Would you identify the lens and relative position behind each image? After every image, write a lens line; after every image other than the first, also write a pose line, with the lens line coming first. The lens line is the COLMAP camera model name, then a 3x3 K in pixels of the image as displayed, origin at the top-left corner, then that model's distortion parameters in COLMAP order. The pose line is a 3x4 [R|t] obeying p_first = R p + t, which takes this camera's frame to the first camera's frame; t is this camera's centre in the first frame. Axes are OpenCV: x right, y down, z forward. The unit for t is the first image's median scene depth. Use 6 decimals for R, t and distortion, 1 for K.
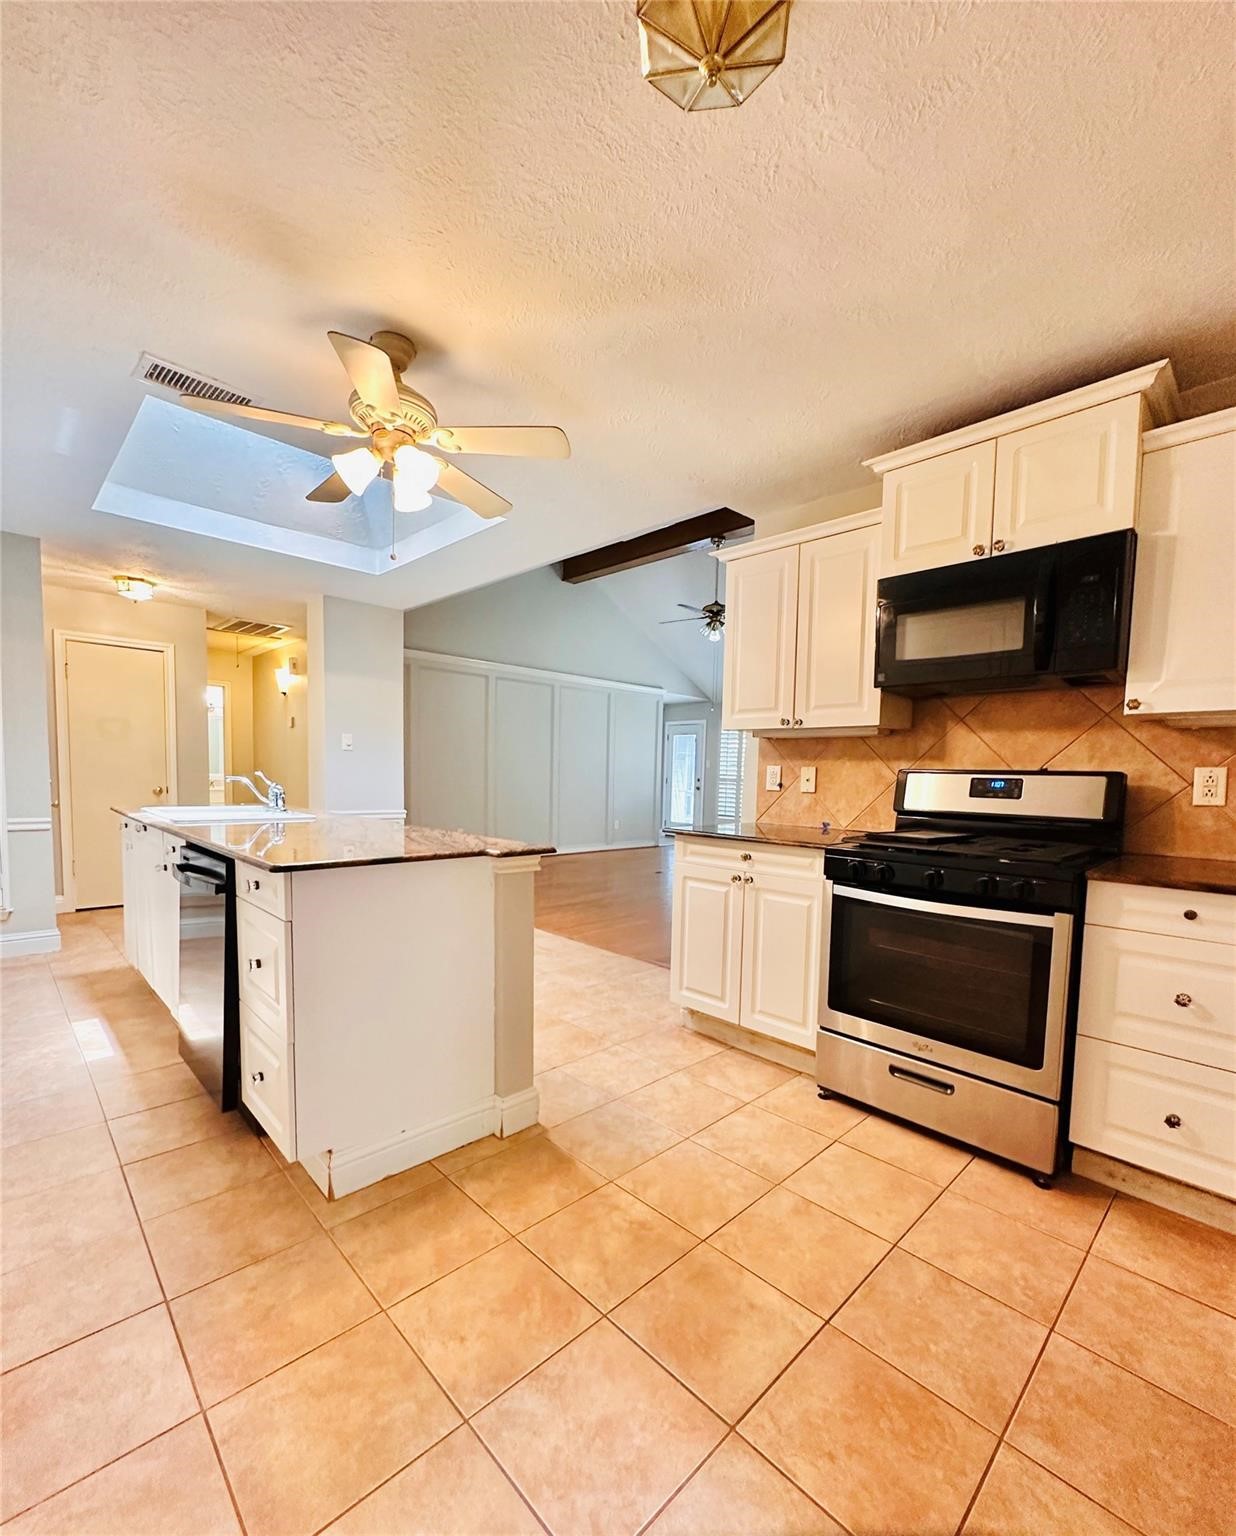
lens RADIAL K [[664.6, 0, 618.9], [0, 664.6, 822.2], [0, 0, 1]] dist [0.000324, 0.000161]
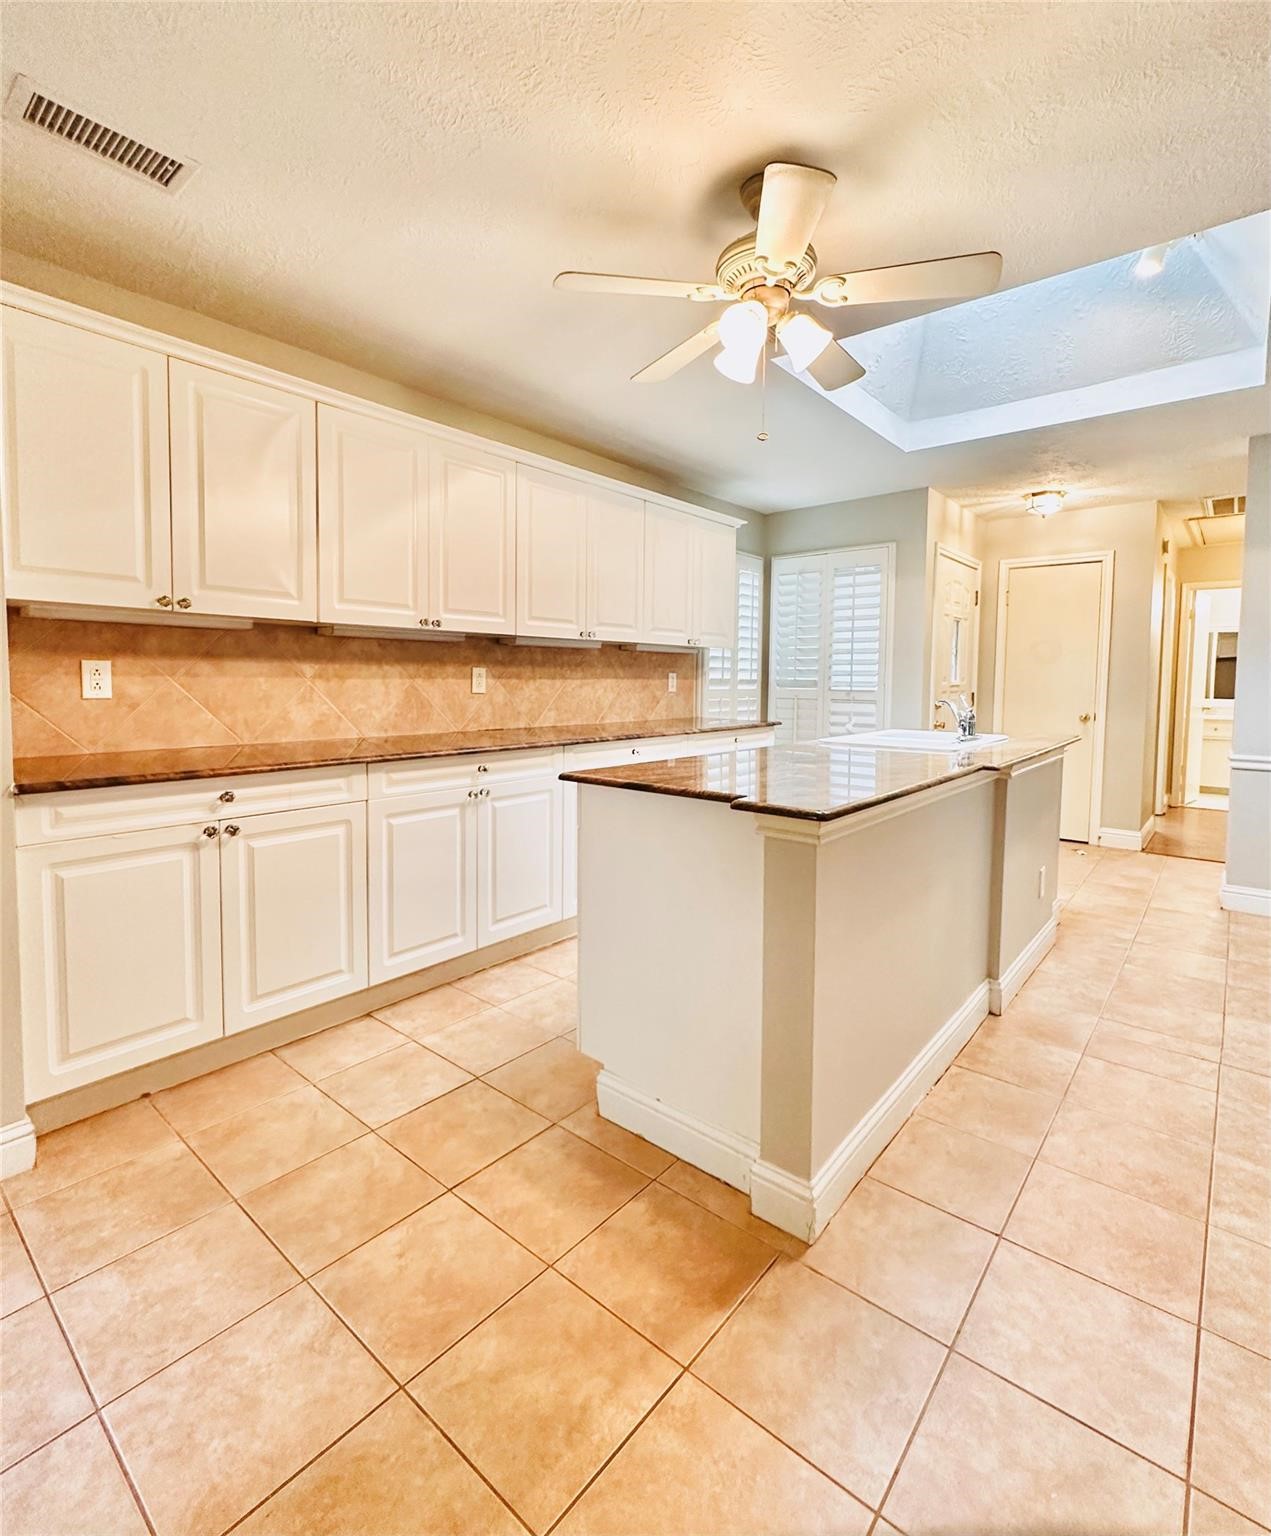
lens RADIAL K [[724.2, 0, 633.8], [0, 724.2, 716.8], [0, 0, 1]] dist [-0.001315, 0.000602]
pose [[0.103784, 0.029567, -0.994160, 0.703981], [-0.077972, 0.996724, 0.021503, -0.067834], [0.991539, 0.075285, 0.105749, 0.956103]]
